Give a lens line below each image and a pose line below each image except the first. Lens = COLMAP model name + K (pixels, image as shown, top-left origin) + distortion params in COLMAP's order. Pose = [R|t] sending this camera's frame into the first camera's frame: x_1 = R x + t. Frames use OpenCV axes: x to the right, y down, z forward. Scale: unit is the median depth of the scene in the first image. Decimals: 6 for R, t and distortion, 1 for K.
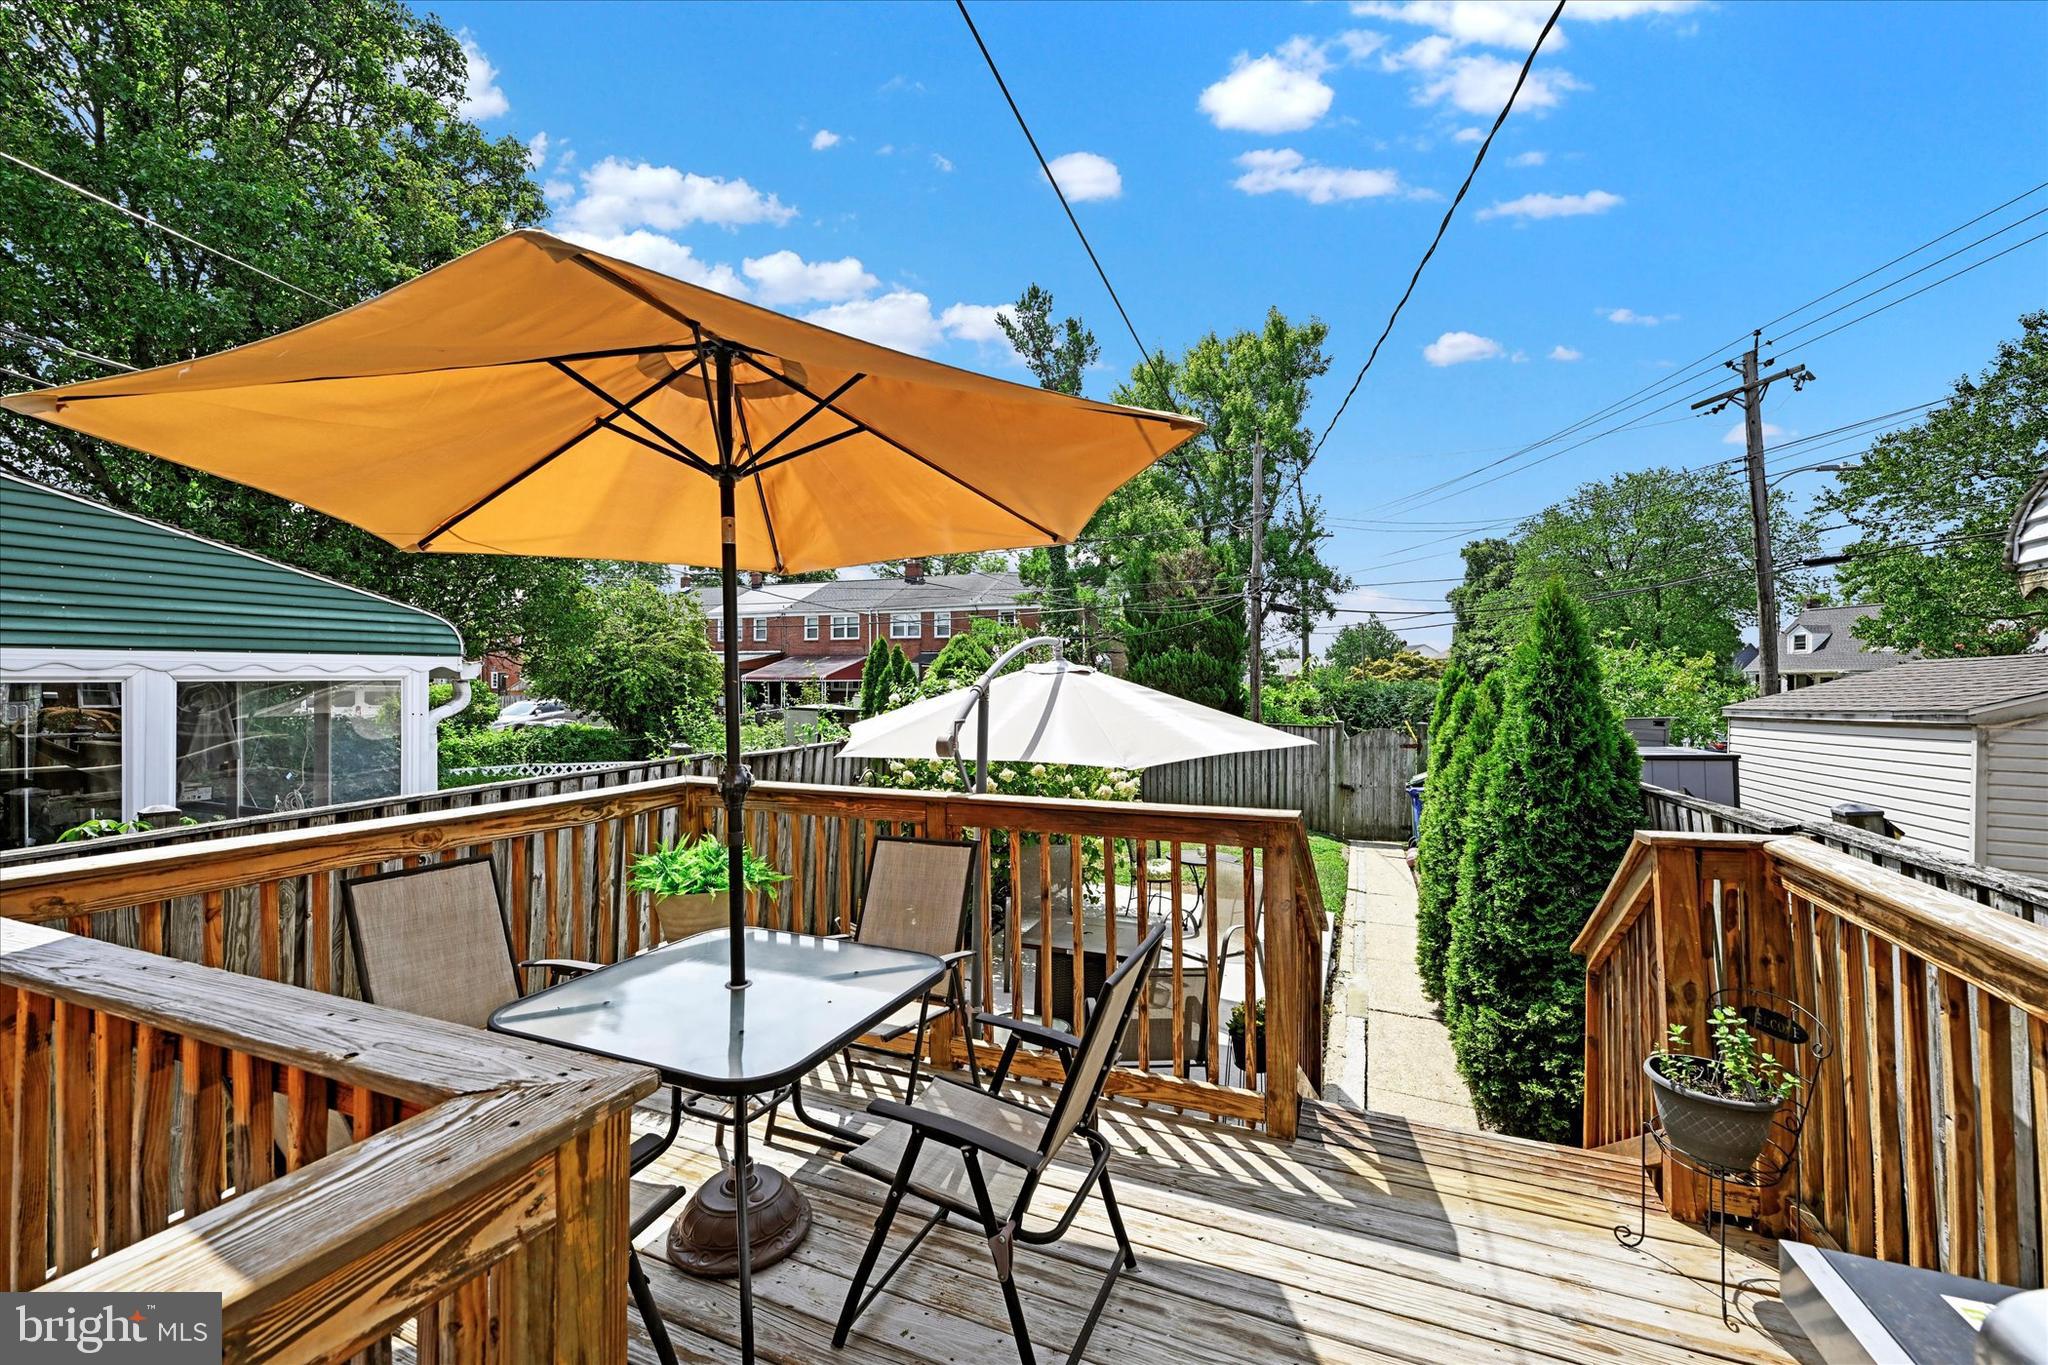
lens RADIAL K [[841.1, 0, 1023.5], [0, 841.1, 682.2], [0, 0, 1]] dist [0.001825, -0.000231]
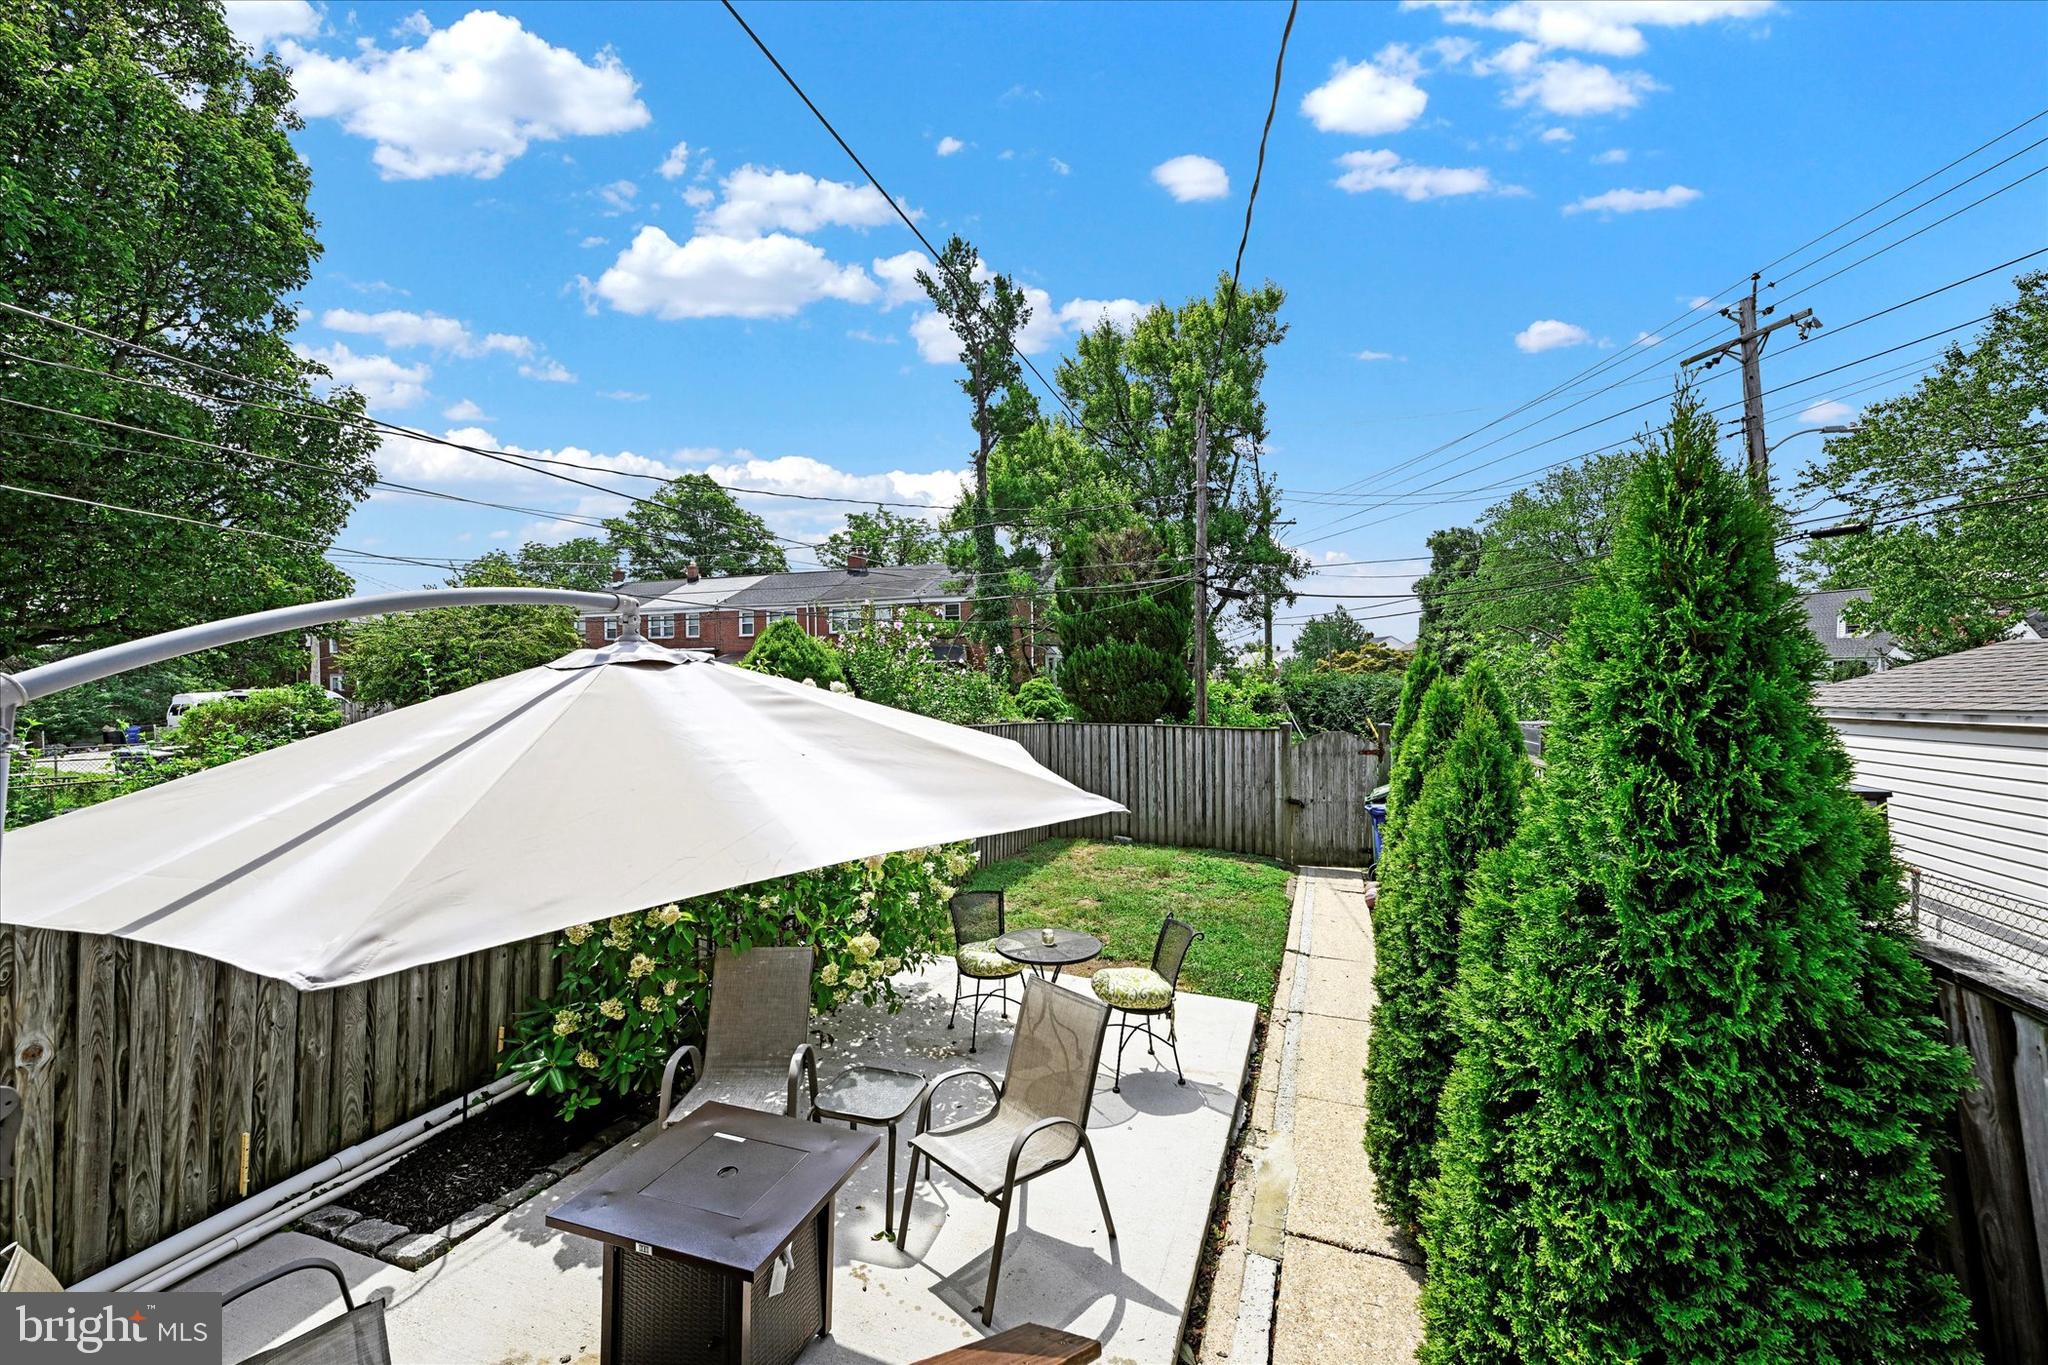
lens RADIAL K [[819.8, 0, 1024.0], [0, 819.8, 682.5], [0, 0, 1]] dist [-0.003068, -0.000244]
pose [[0.999704, -0.010438, 0.021997, 0.064743], [0.010312, 0.999930, 0.005870, -0.000576], [-0.022057, -0.005641, 0.999741, 0.128279]]
